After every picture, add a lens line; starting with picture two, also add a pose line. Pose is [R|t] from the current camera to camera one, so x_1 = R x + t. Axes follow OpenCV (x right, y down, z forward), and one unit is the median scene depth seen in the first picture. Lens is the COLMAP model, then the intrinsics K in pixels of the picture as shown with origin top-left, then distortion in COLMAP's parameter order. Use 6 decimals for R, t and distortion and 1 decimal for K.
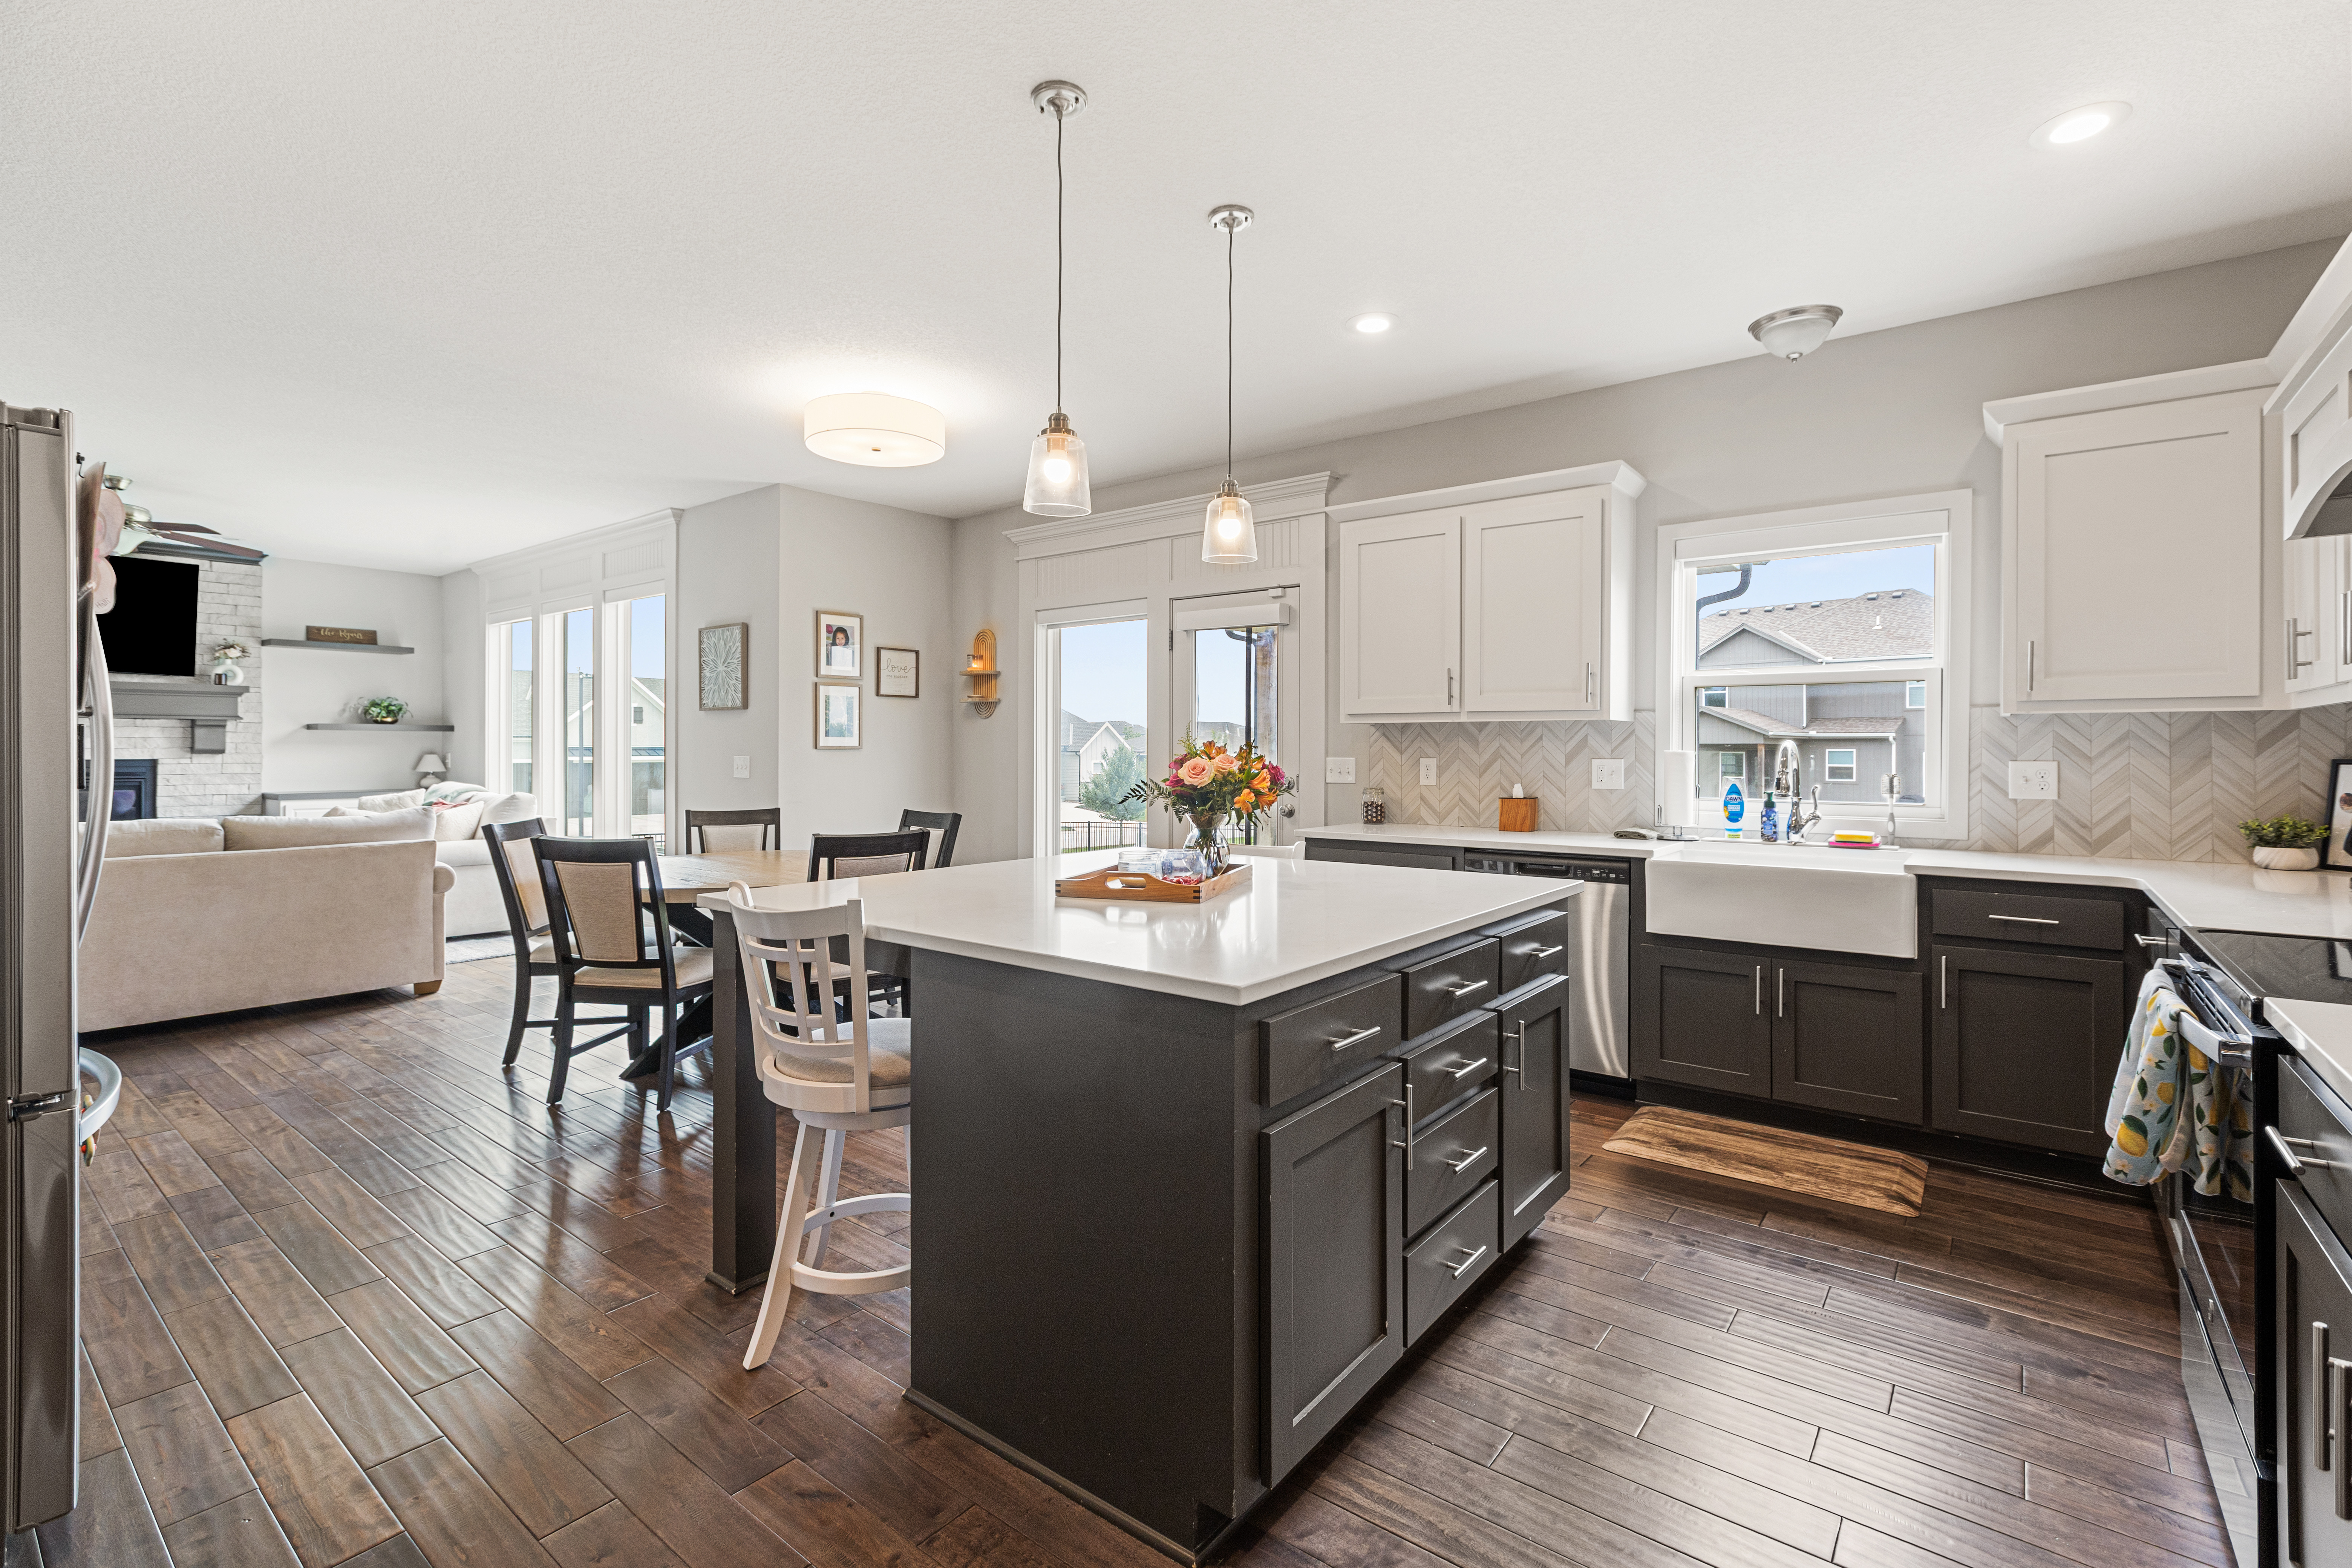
lens RADIAL K [[1061.9, 0, 1190.5], [0, 1061.9, 750.4], [0, 0, 1]] dist [-0.001317, 0.000005]
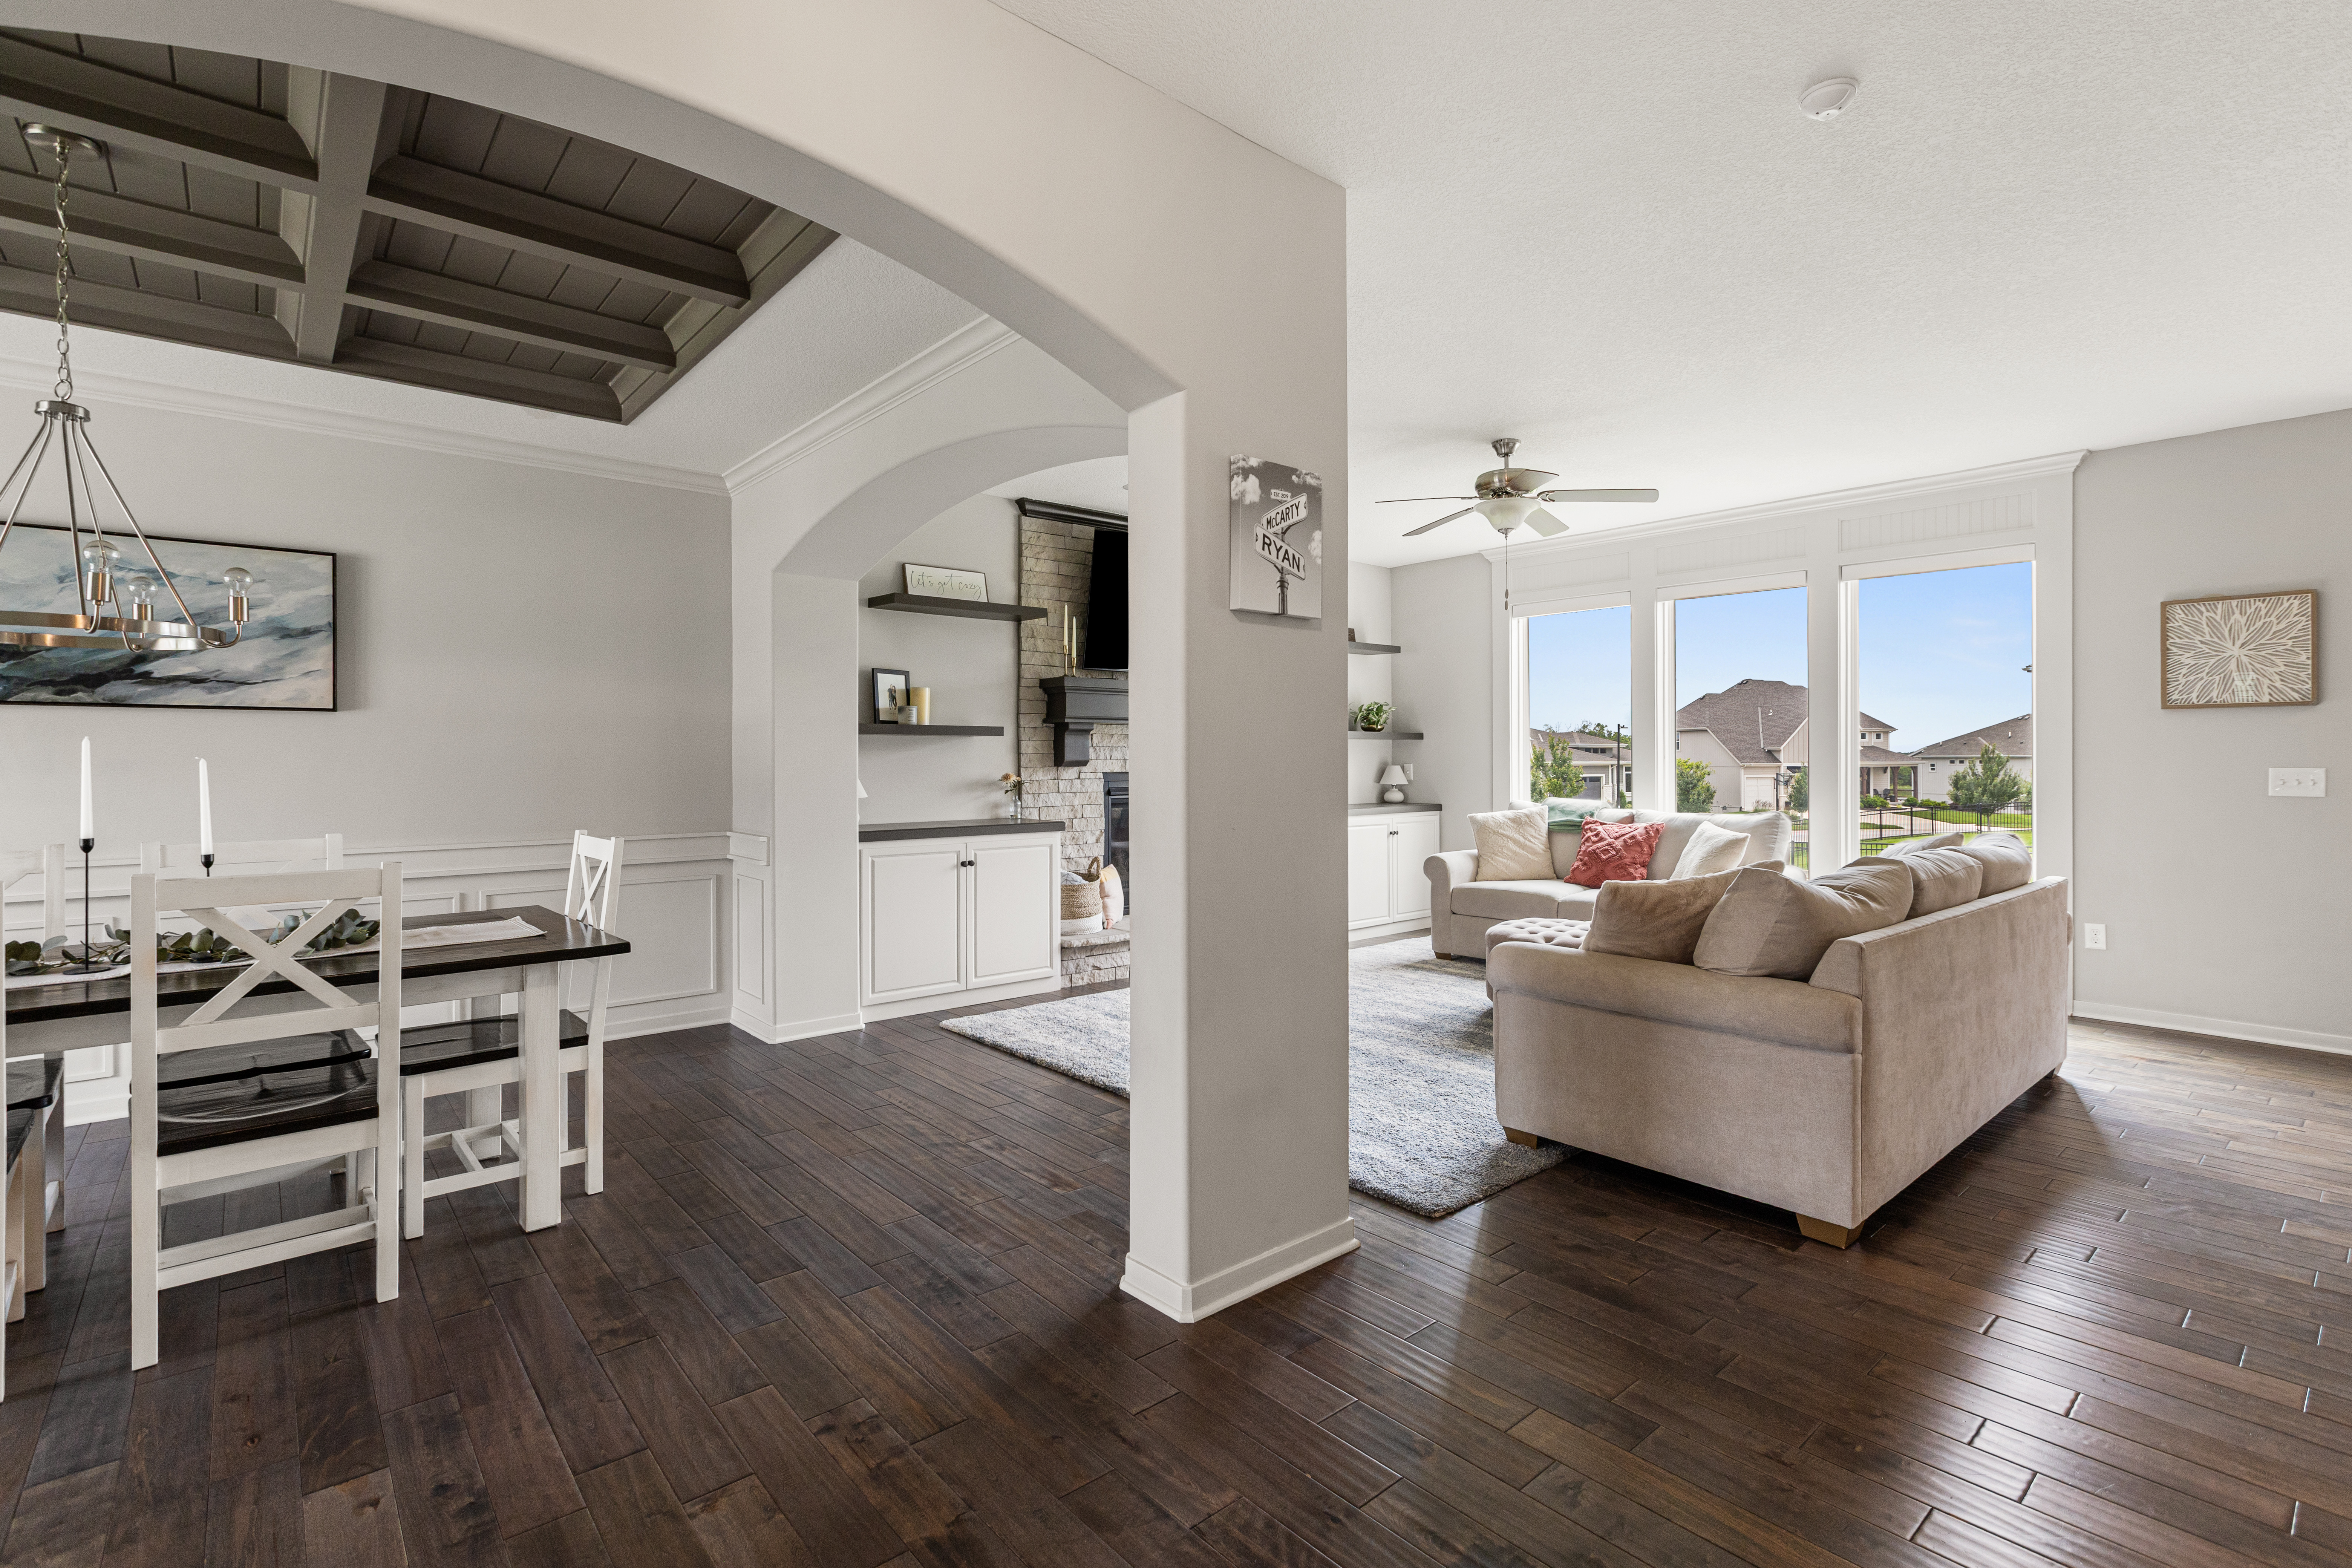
lens RADIAL K [[1083.9, 0, 1178.8], [0, 1083.9, 753.7], [0, 0, 1]] dist [-0.014255, 0.000115]
pose [[0.979667, -0.004531, -0.200580, -0.803977], [0.003457, 0.999978, -0.005705, -0.001610], [0.200601, 0.004896, 0.979661, 0.064659]]
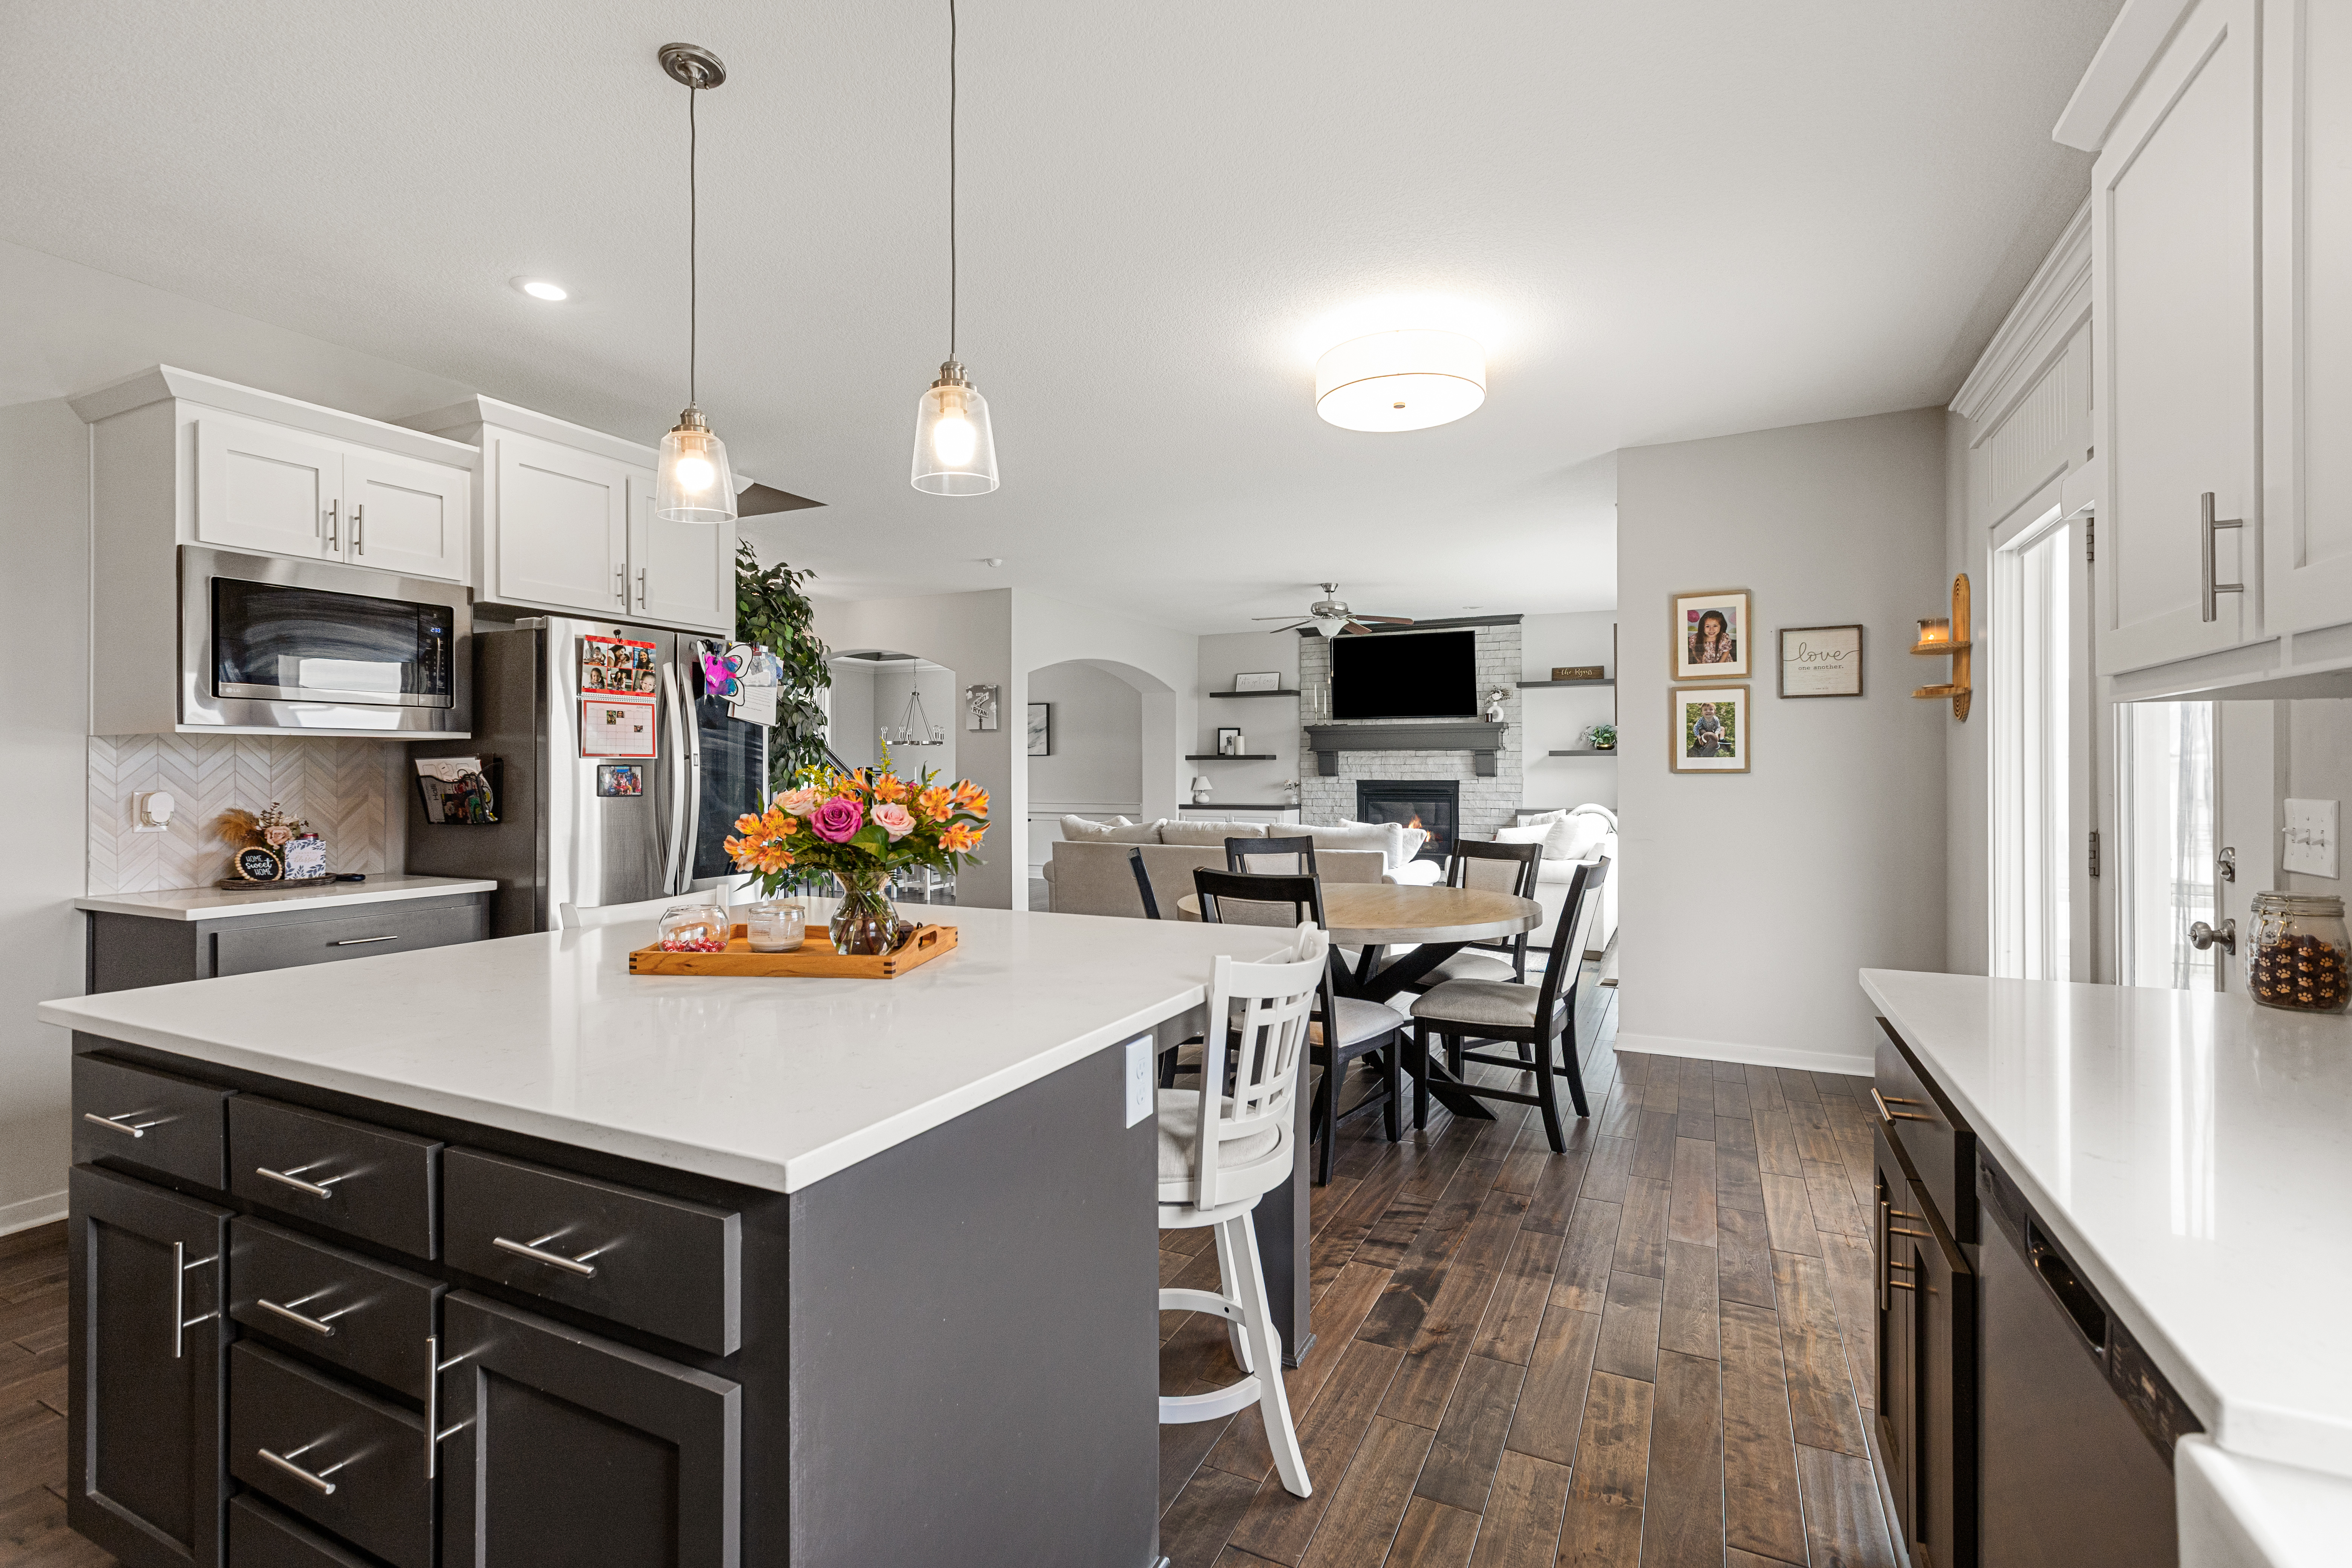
lens RADIAL K [[1061.9, 0, 1174.8], [0, 1061.9, 771.1], [0, 0, 1]] dist [-0.000958, 0.000866]
pose [[0.195411, -0.001790, -0.980720, 0.261757], [0.000754, 0.999998, -0.001675, -0.001232], [0.980721, -0.000412, 0.195412, 0.375246]]
